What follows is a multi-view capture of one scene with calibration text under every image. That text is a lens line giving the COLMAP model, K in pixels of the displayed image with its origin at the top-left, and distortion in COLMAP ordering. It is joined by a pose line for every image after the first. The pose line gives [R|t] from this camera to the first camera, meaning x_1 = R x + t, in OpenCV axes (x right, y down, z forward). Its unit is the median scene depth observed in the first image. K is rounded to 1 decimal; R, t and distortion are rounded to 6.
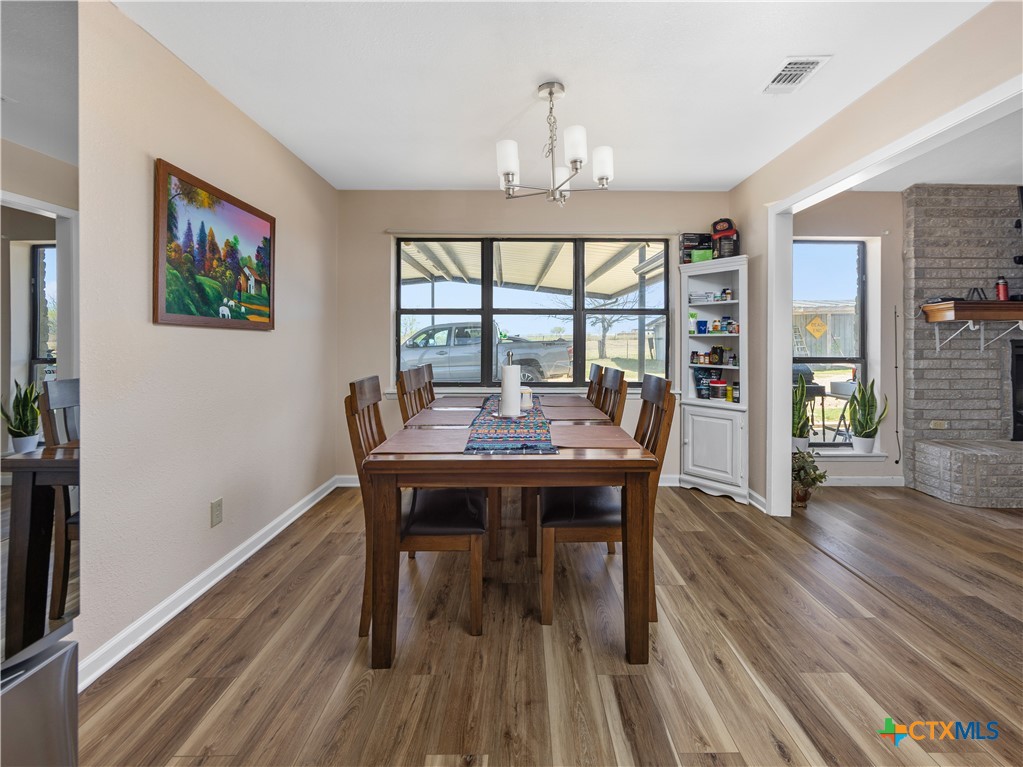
lens RADIAL K [[453.5, 0, 521.7], [0, 453.5, 339.8], [0, 0, 1]] dist [0.000782, -0.000040]
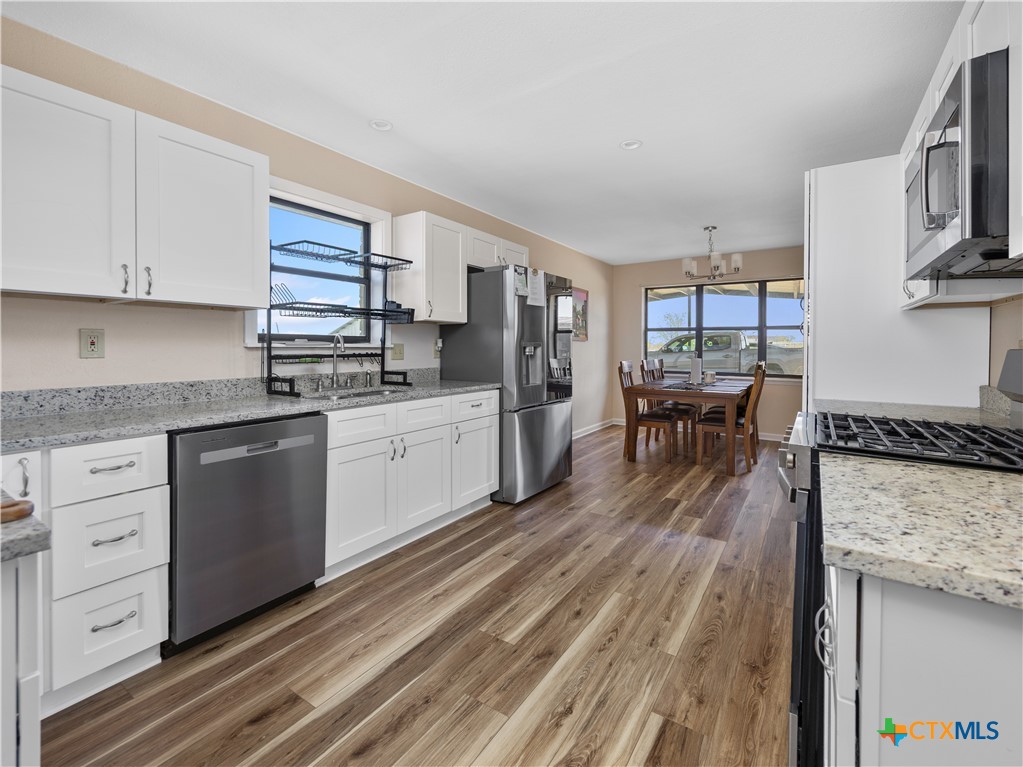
lens RADIAL K [[453.5, 0, 518.4], [0, 453.5, 350.3], [0, 0, 1]] dist [0.000782, -0.000040]
pose [[0.836090, 0.009091, -0.548517, 0.297391], [-0.004393, 0.999942, 0.009876, 0.002702], [0.548575, -0.005848, 0.836081, -0.793139]]
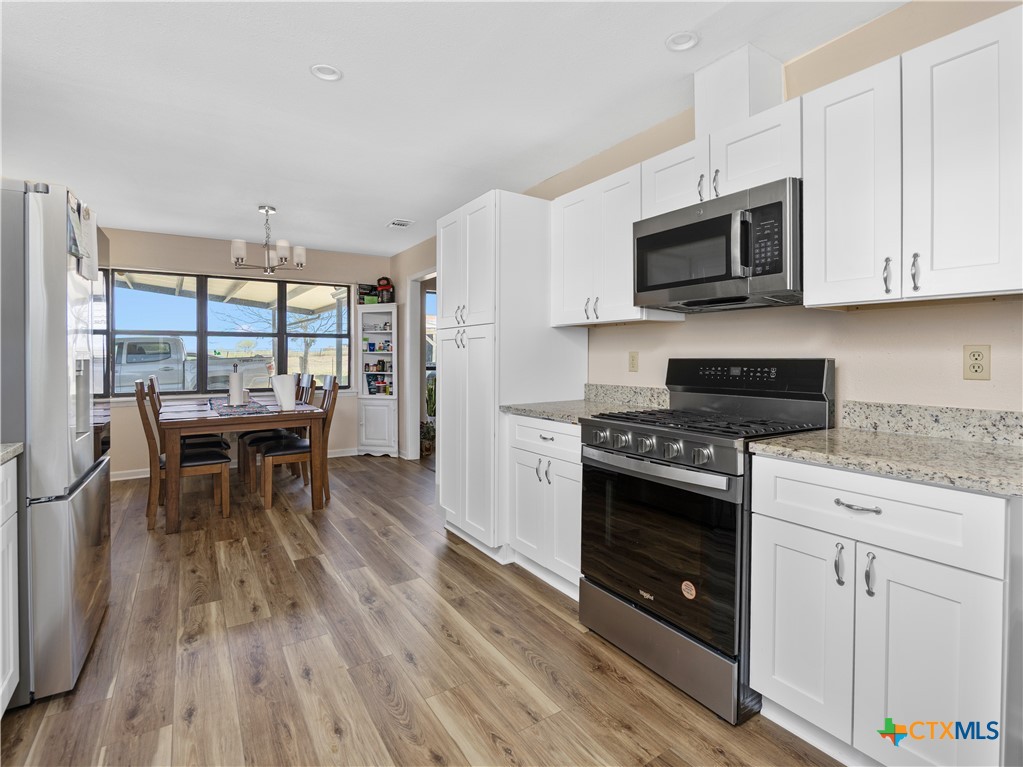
lens RADIAL K [[498.7, 0, 521.2], [0, 498.7, 358.4], [0, 0, 1]] dist [-0.020073, 0.001193]
pose [[0.833680, -0.005907, 0.552216, -0.103380], [0.003099, 0.999977, 0.006019, 0.000789], [-0.552239, -0.003307, 0.833679, -0.663734]]
